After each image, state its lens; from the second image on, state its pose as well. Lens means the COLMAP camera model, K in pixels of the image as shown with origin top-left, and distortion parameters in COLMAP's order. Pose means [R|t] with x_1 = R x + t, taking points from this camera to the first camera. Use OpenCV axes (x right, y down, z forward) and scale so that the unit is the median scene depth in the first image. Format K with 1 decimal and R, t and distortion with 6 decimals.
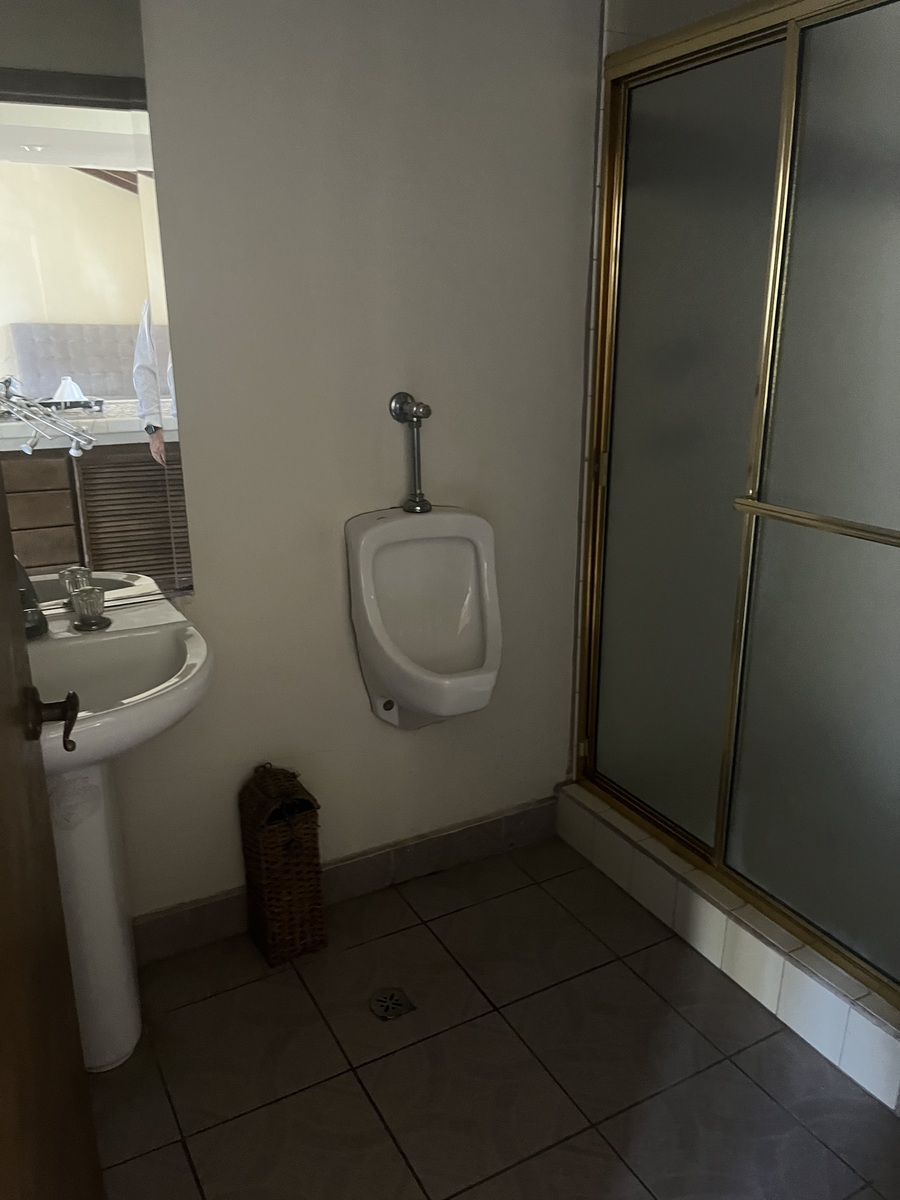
lens RADIAL K [[898.3, 0, 450.0], [0, 898.3, 603.2], [0, 0, 1]] dist [0.010979, -0.009788]
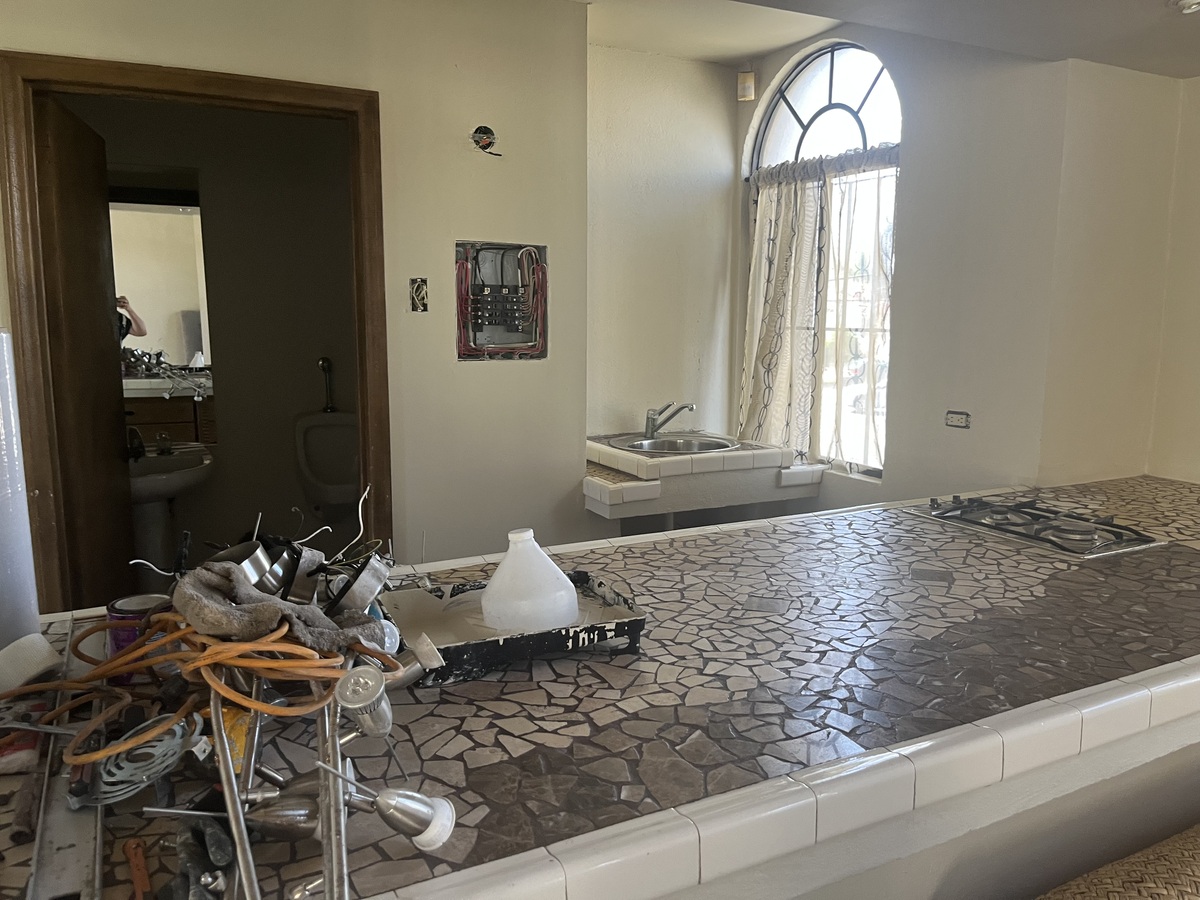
lens RADIAL K [[898.3, 0, 600.4], [0, 898.3, 446.8], [0, 0, 1]] dist [0.010979, -0.009788]
pose [[0.999799, 0.006562, -0.018955, 0.310292], [-0.009269, 0.989171, -0.146474, 0.136748], [0.017789, 0.146620, 0.989033, -0.516450]]
